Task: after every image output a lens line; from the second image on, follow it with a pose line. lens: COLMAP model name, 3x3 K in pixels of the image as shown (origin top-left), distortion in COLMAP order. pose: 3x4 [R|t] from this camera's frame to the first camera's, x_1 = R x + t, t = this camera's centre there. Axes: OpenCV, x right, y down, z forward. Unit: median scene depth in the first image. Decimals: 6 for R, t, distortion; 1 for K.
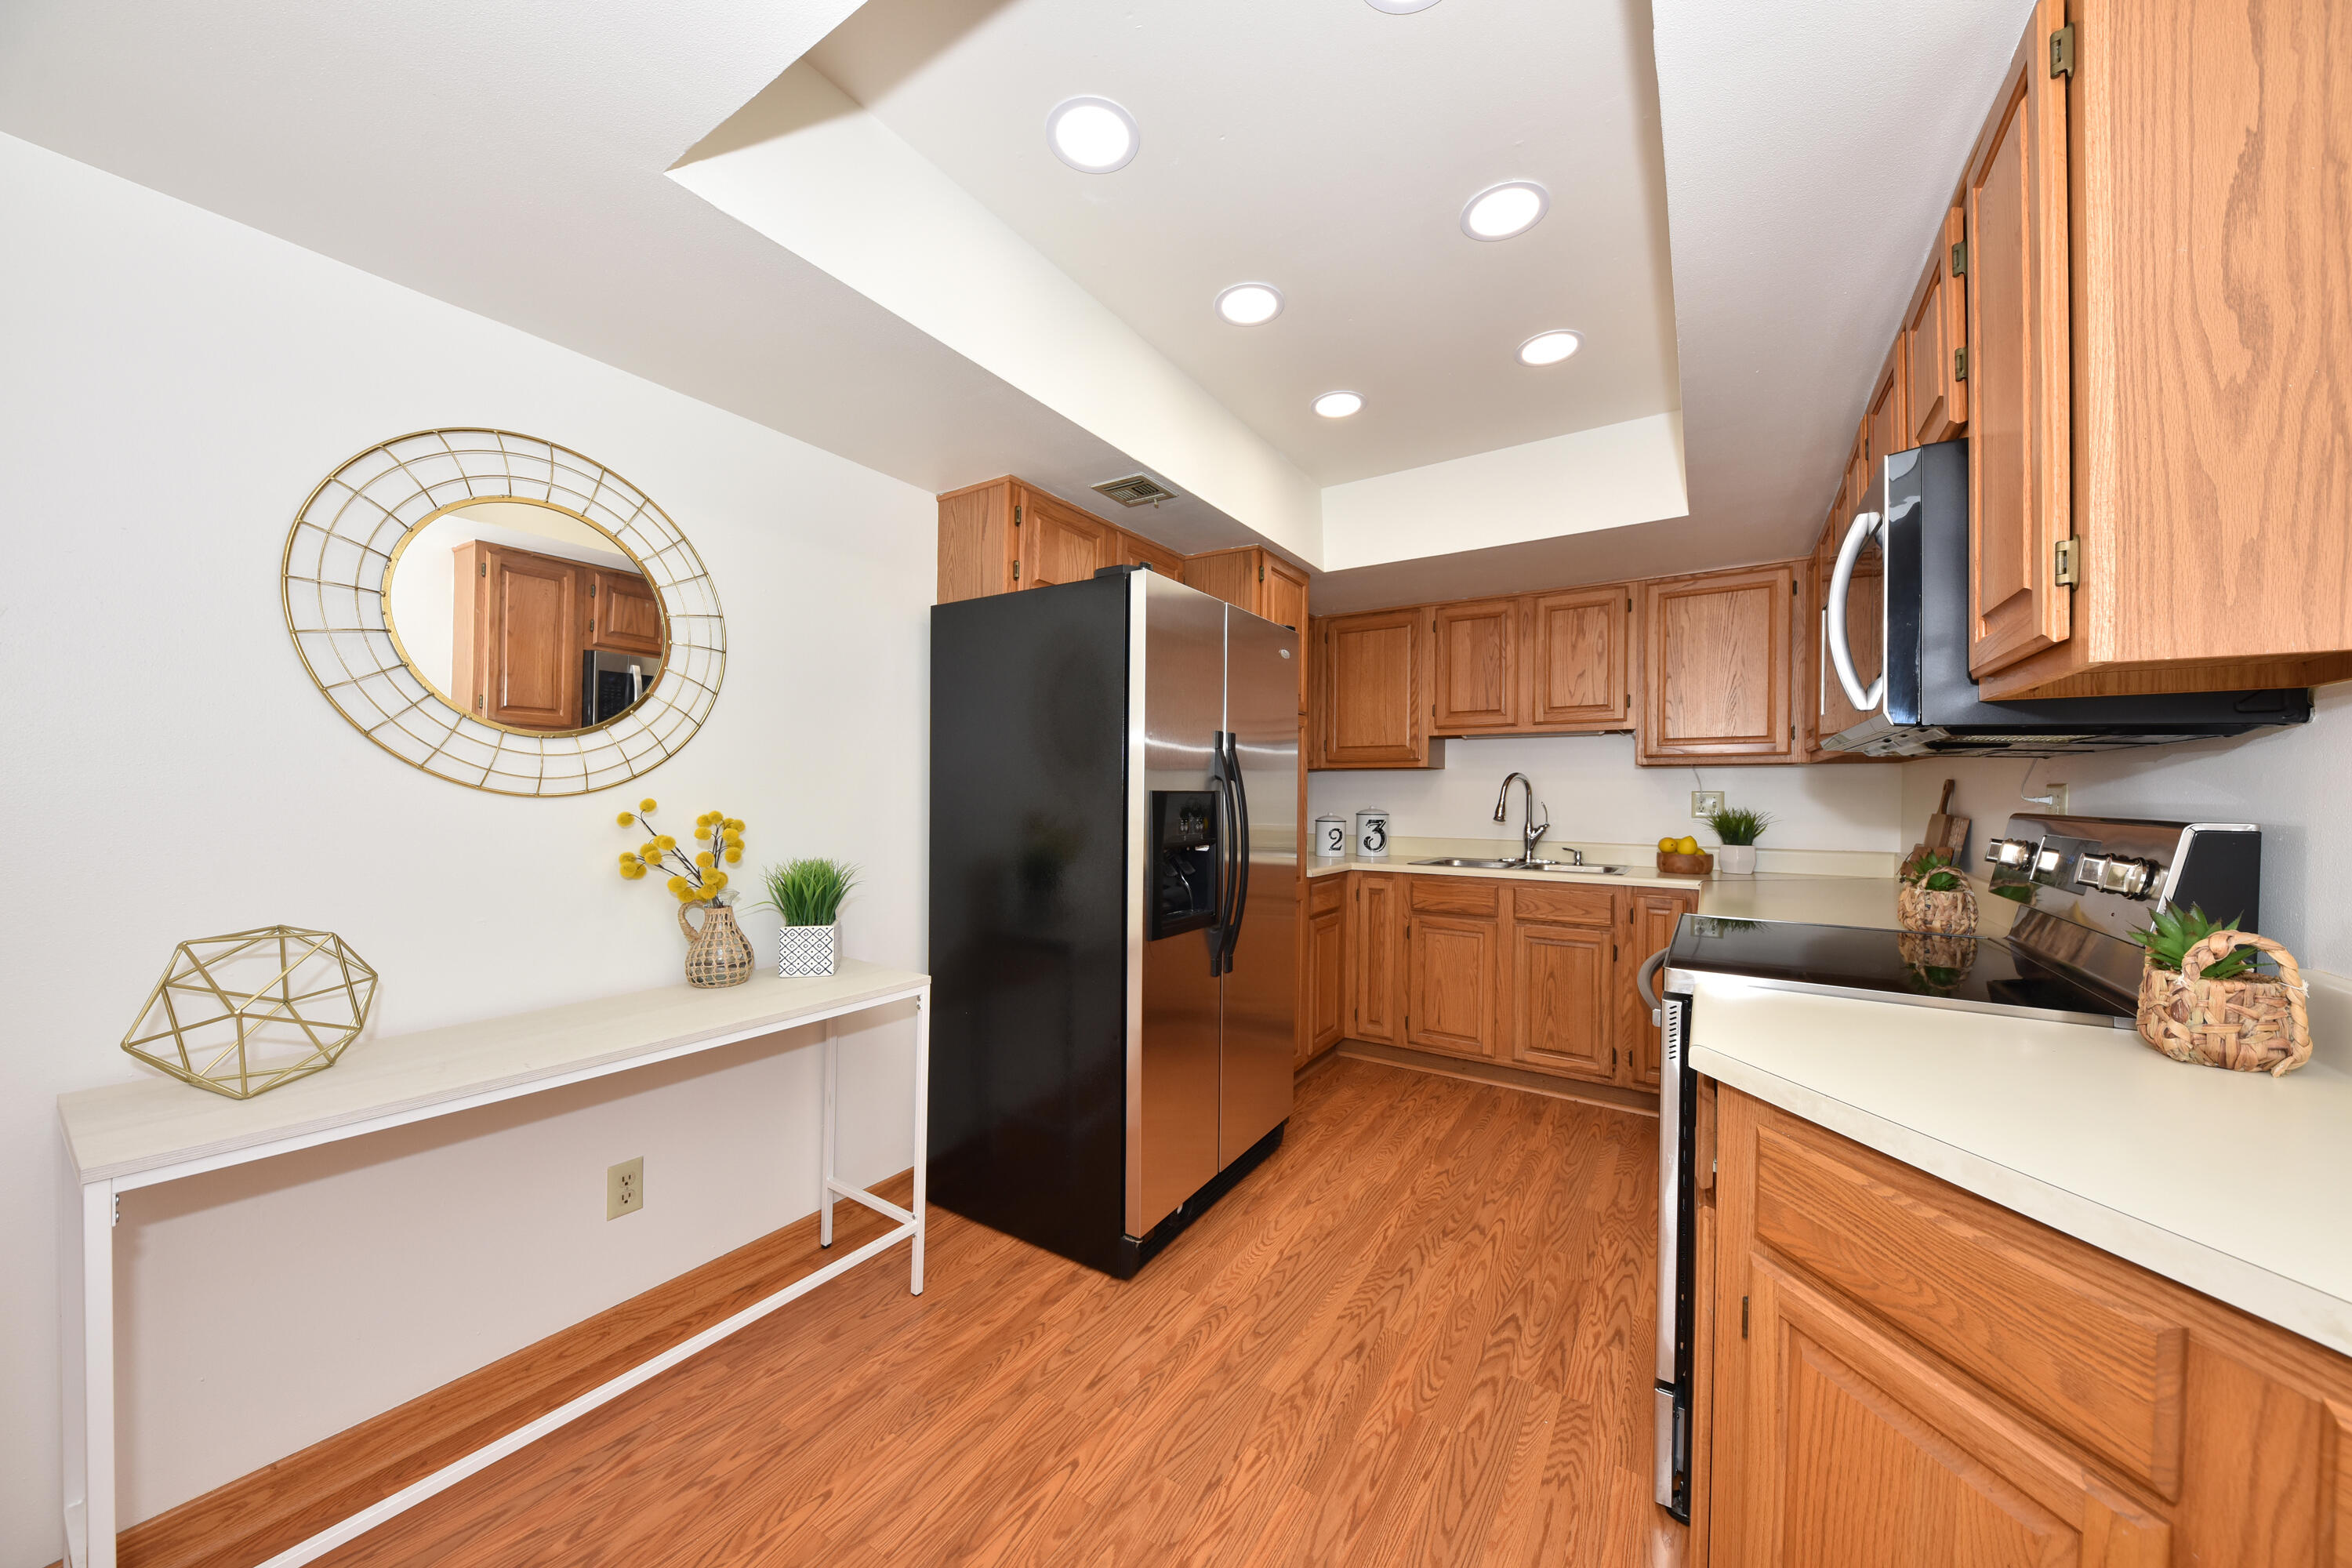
lens RADIAL K [[806.5, 0, 1178.9], [0, 806.5, 798.0], [0, 0, 1]] dist [0.009960, -0.007479]
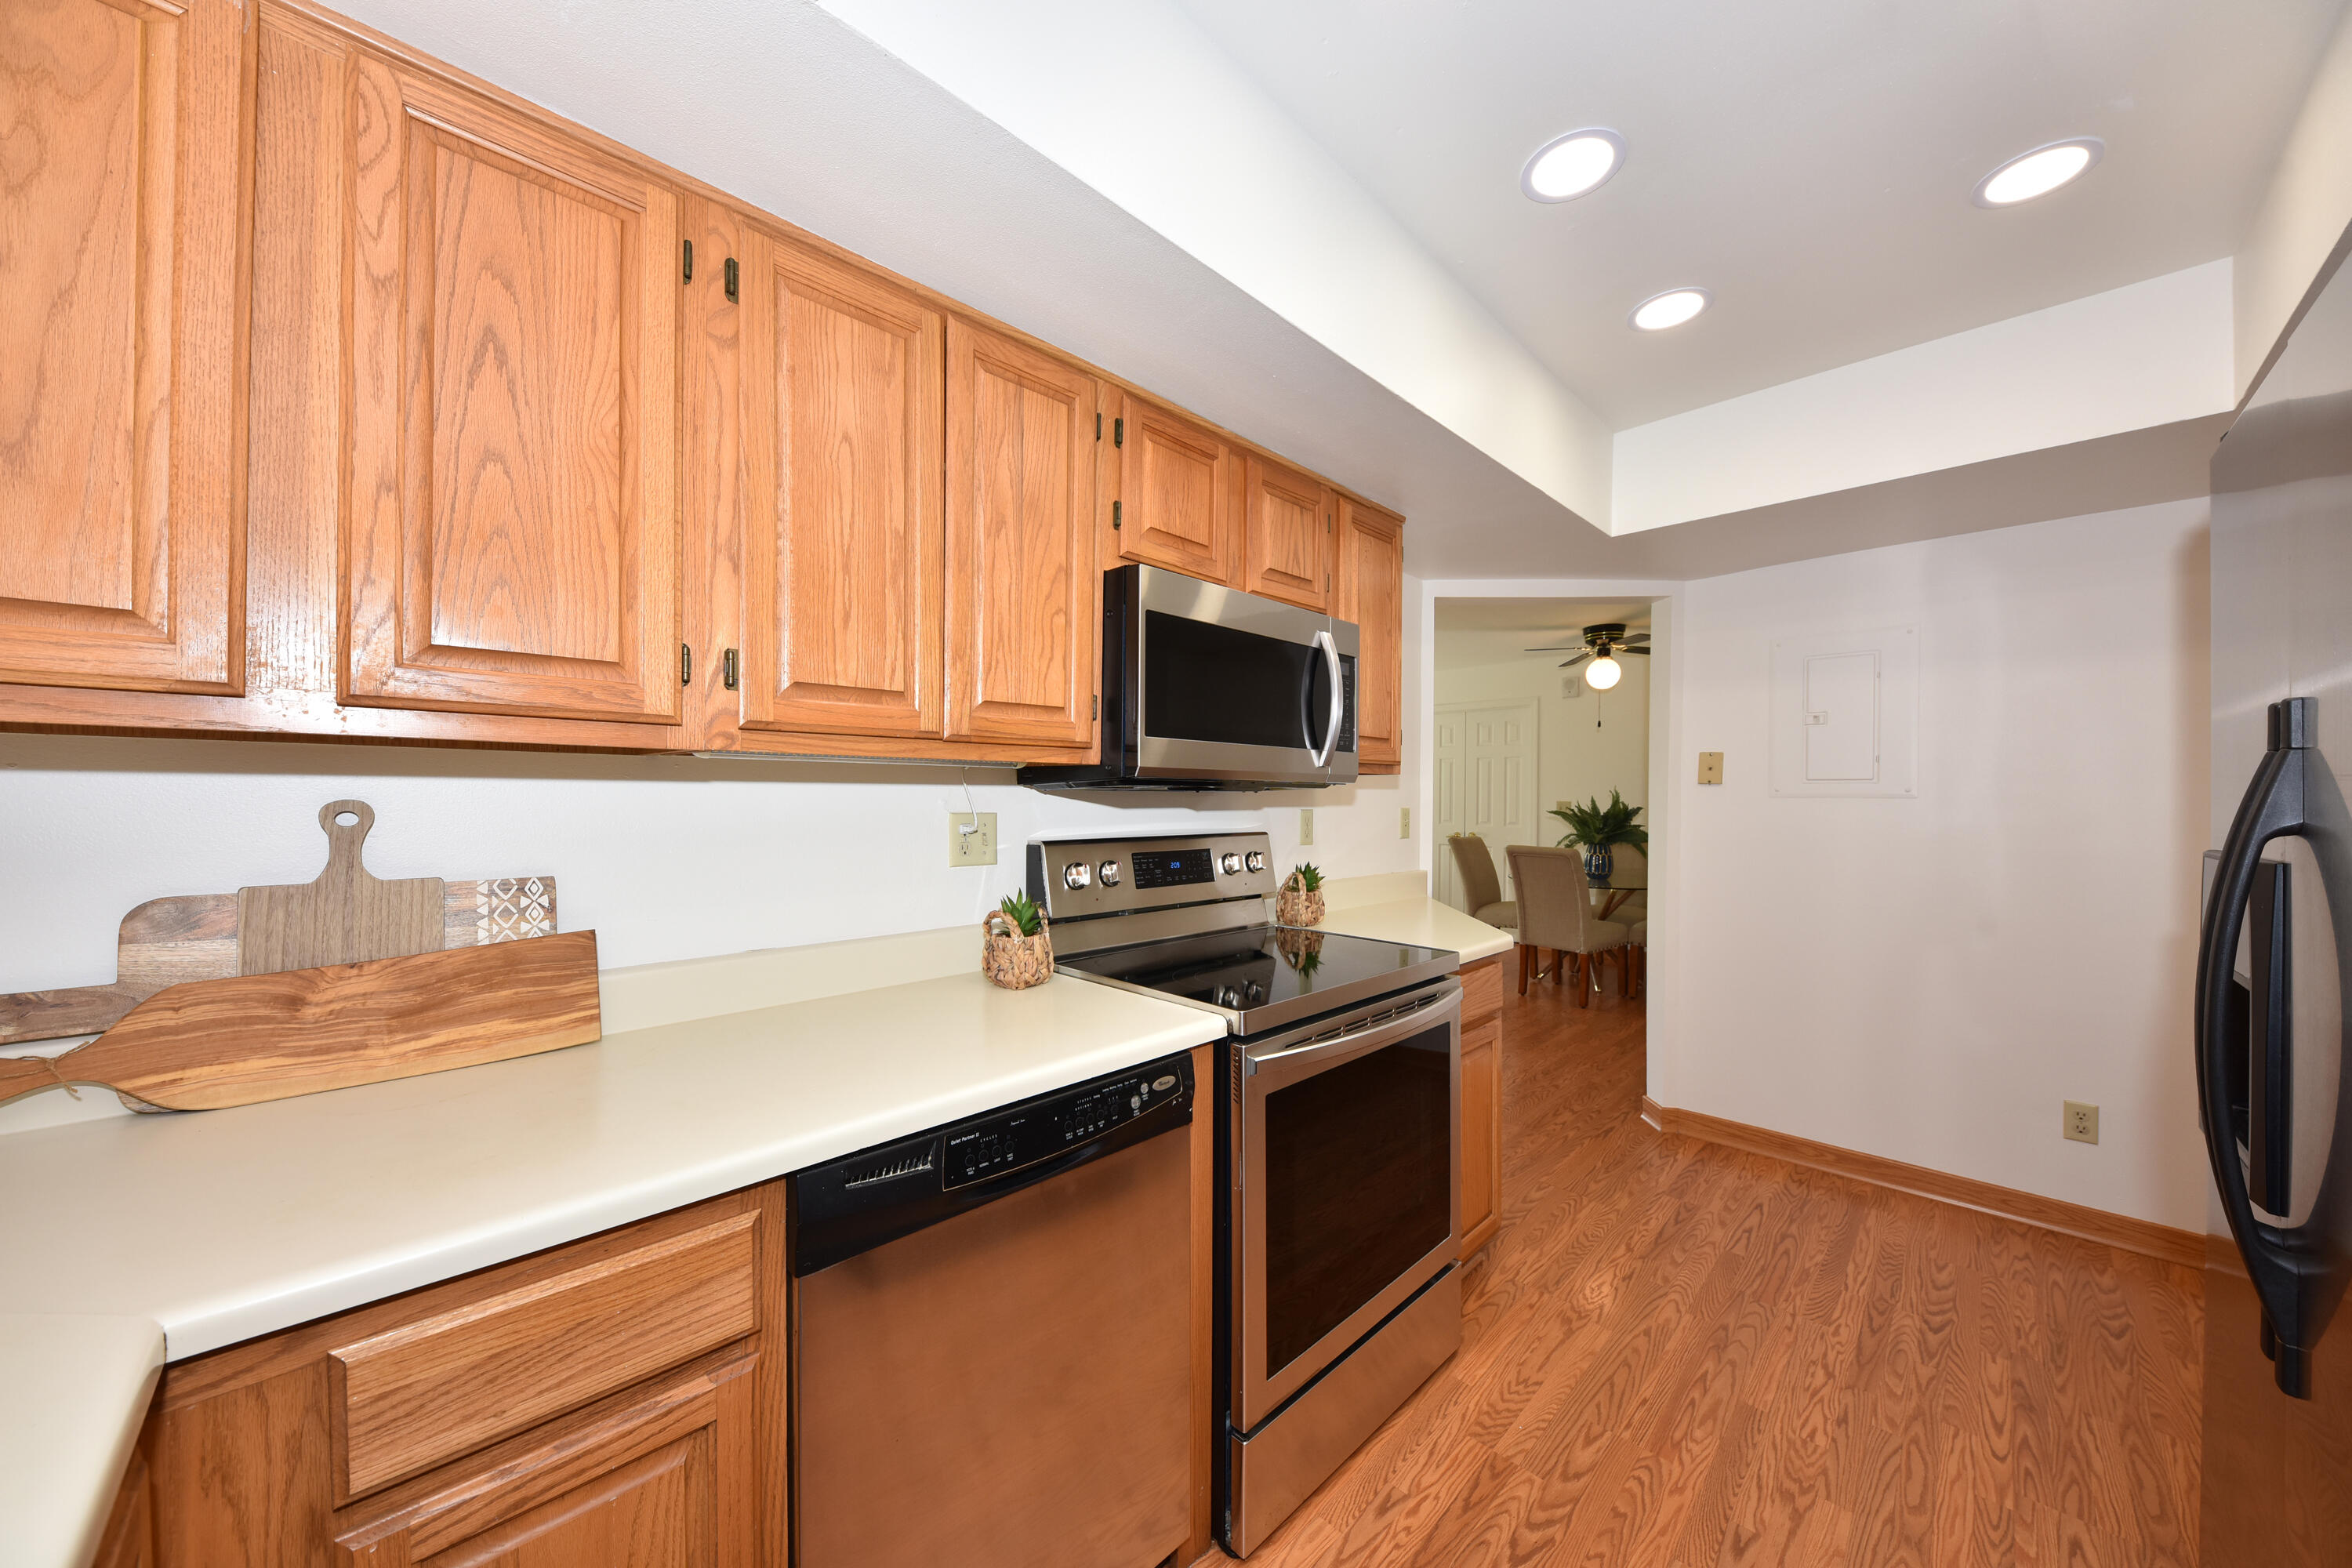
lens RADIAL K [[806.5, 0, 1178.9], [0, 806.5, 798.0], [0, 0, 1]] dist [0.009960, -0.007479]
pose [[-0.977460, -0.012966, 0.210721, 0.340973], [-0.011427, 0.999898, 0.008519, -0.026355], [-0.210810, 0.005919, -0.977509, 1.066888]]
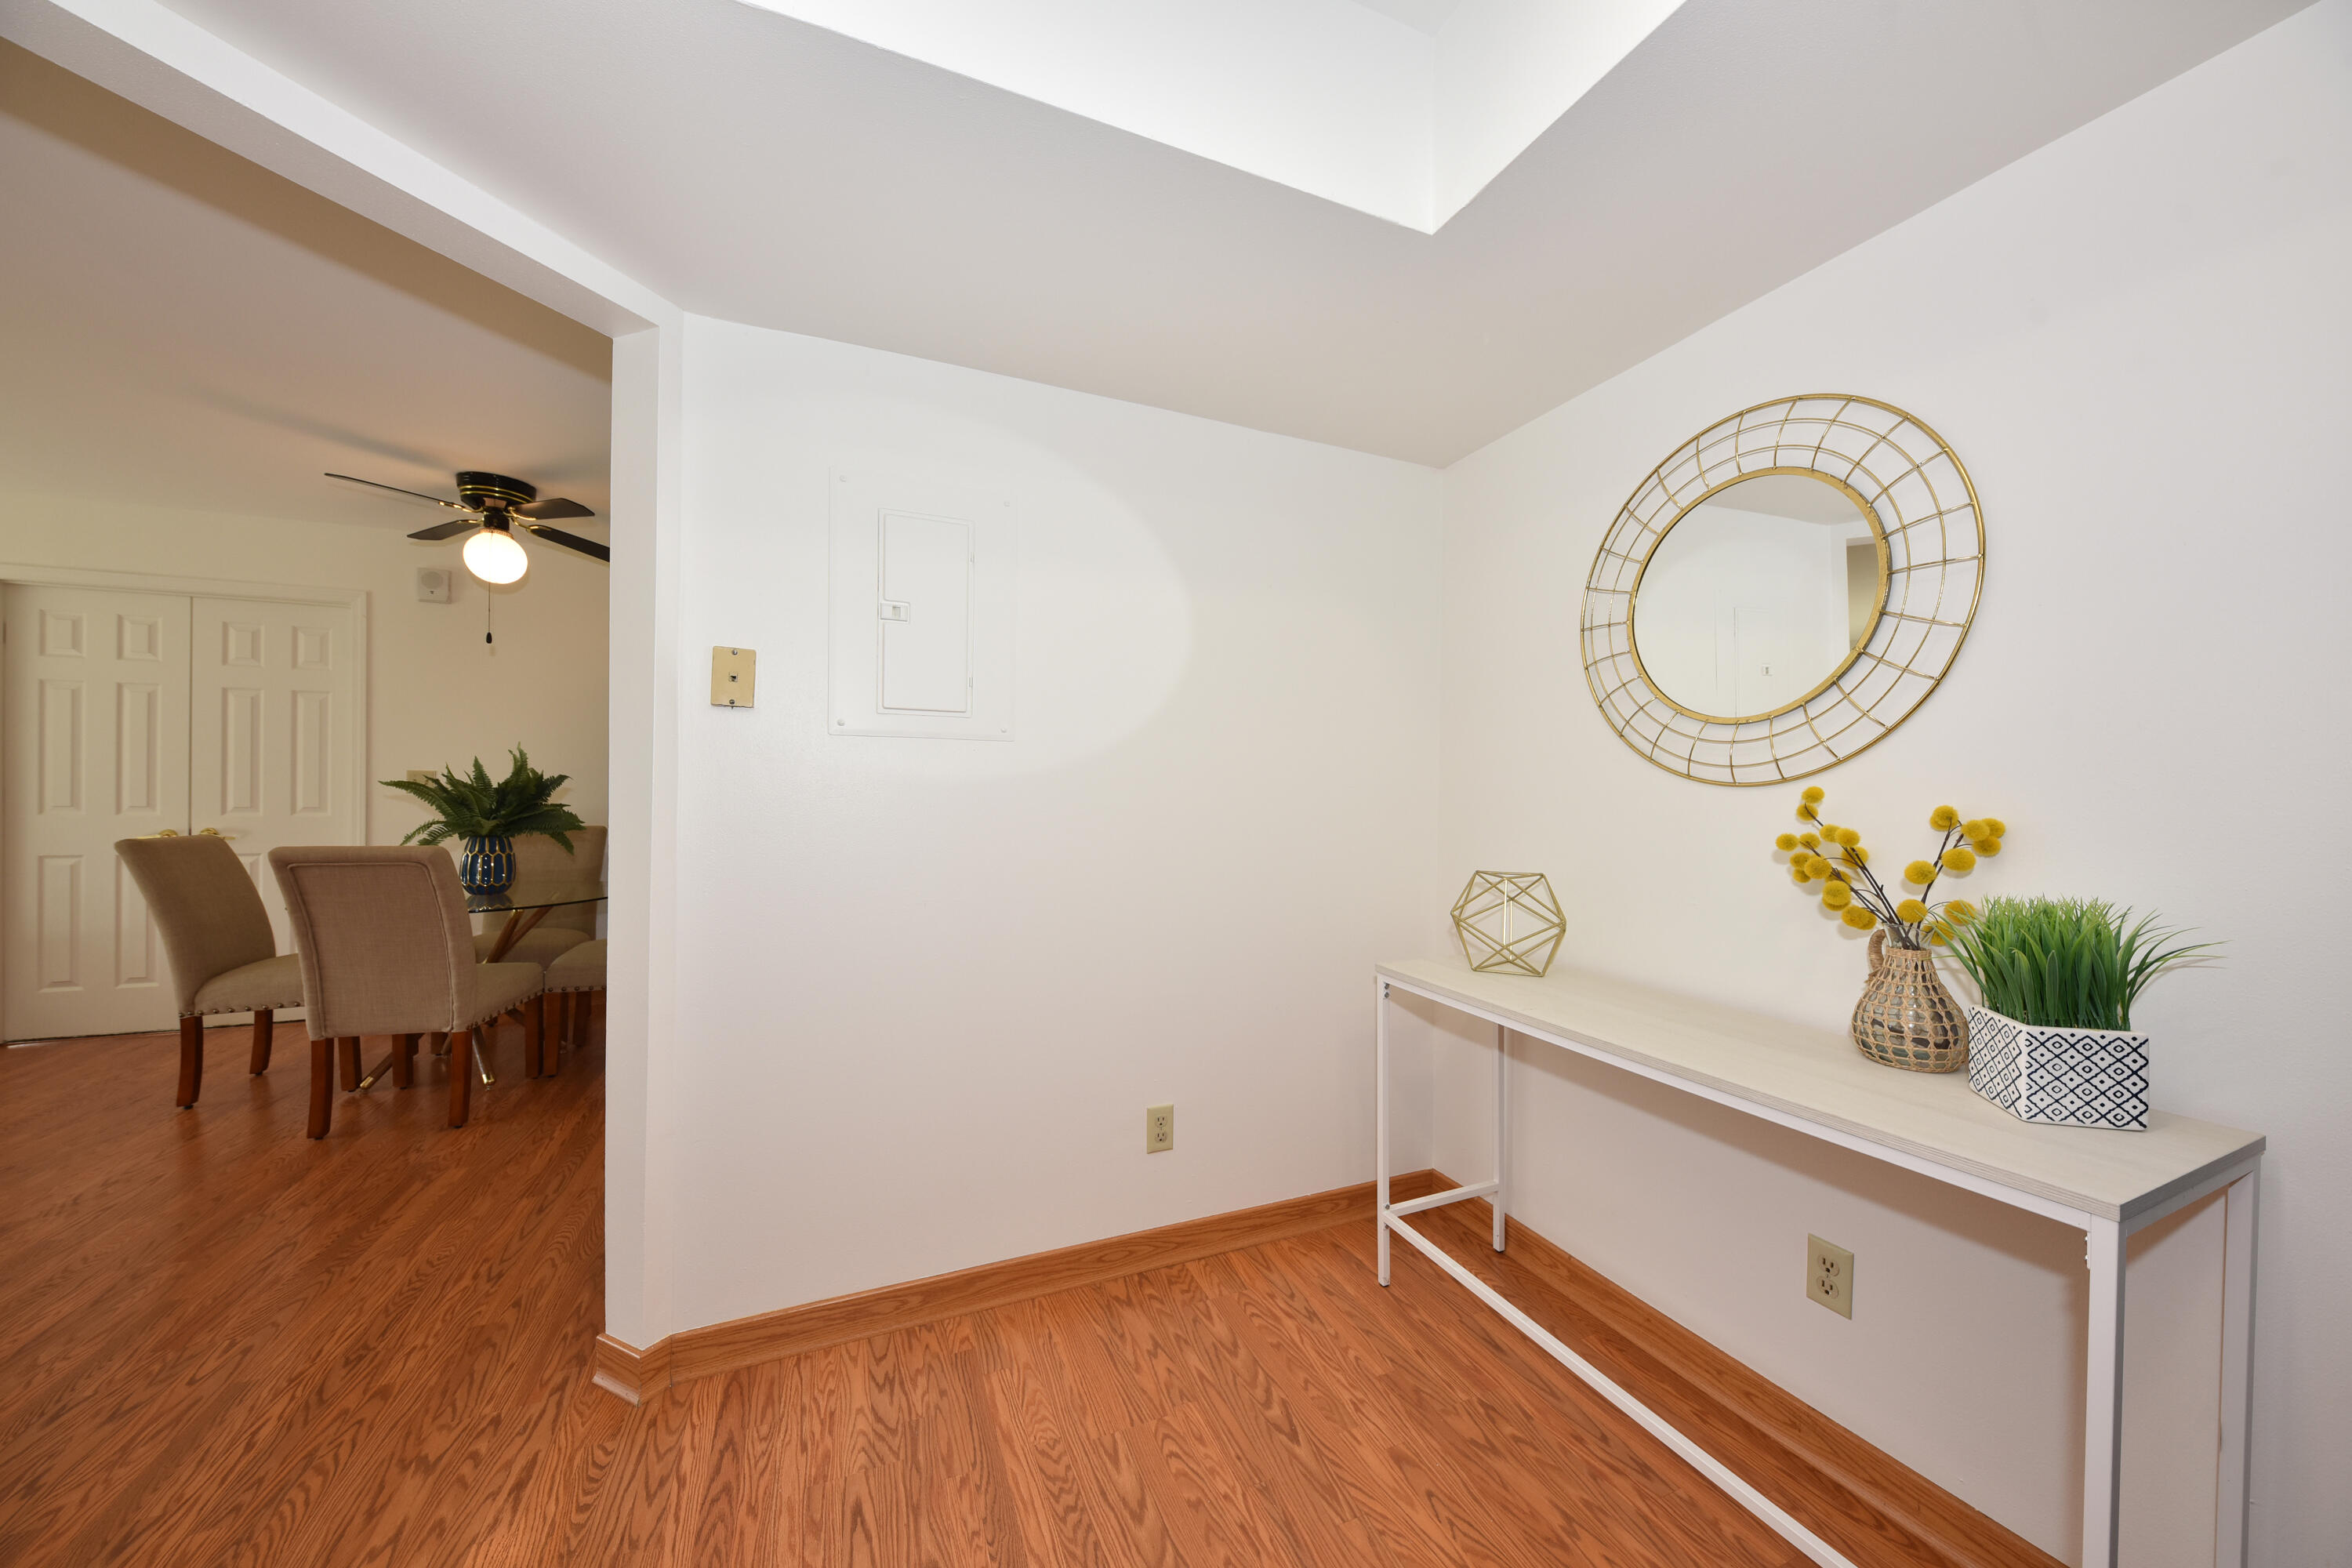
lens RADIAL K [[806.5, 0, 1178.9], [0, 806.5, 798.0], [0, 0, 1]] dist [0.009960, -0.007479]
pose [[-0.561875, -0.007149, -0.827191, 0.190570], [-0.015445, 0.999879, 0.001850, 0.011211], [0.827078, 0.013815, -0.561918, 0.512705]]
